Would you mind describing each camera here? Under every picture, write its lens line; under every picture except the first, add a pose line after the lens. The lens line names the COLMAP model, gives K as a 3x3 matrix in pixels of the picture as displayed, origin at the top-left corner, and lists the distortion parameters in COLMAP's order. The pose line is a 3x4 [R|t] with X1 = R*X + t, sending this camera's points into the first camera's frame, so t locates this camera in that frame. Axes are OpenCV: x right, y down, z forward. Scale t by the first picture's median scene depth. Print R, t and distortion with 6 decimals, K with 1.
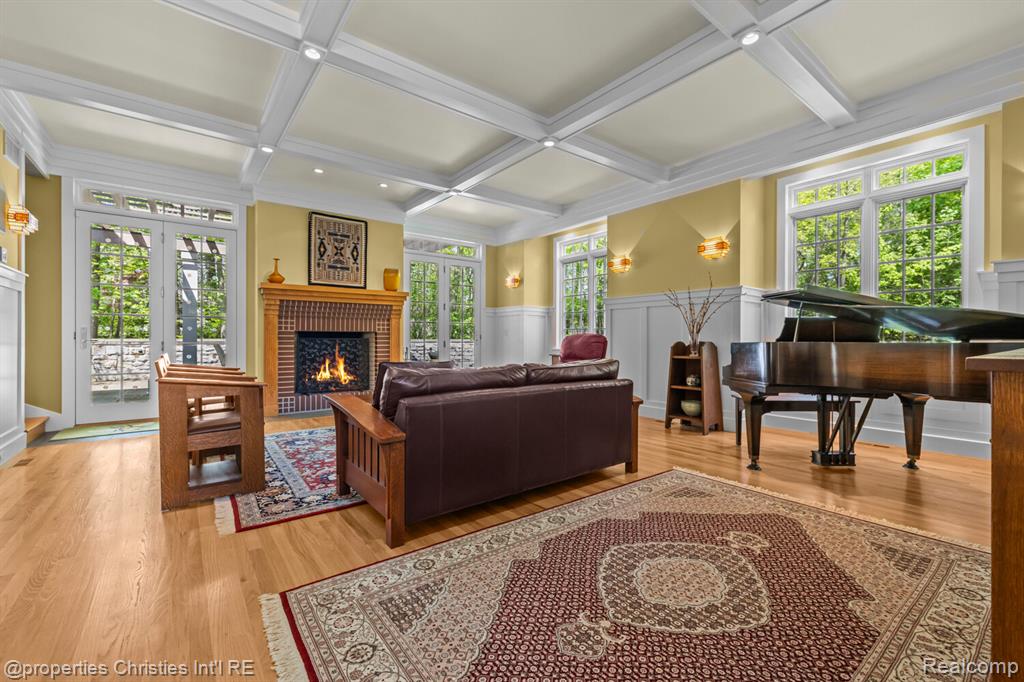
lens RADIAL K [[429.9, 0, 514.9], [0, 429.9, 338.0], [0, 0, 1]] dist [0.000753, 0.000023]
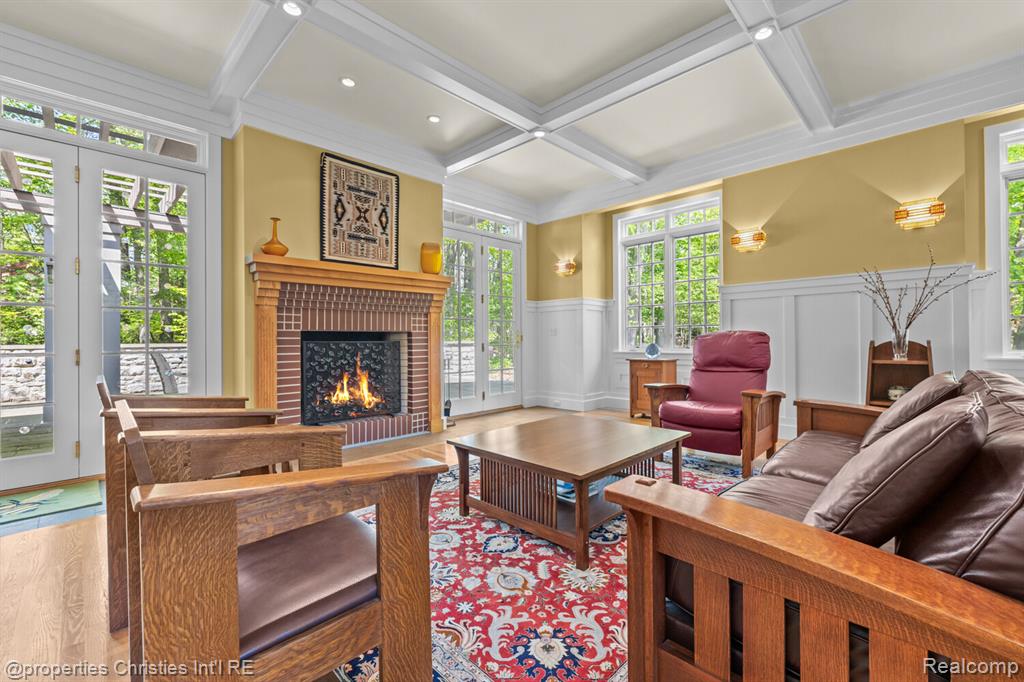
lens RADIAL K [[429.9, 0, 513.4], [0, 429.9, 335.5], [0, 0, 1]] dist [0.000753, 0.000023]
pose [[0.991264, -0.007764, 0.131664, -0.265386], [0.009143, 0.999909, -0.009873, 0.000392], [-0.131576, 0.010991, 0.991245, 0.293411]]
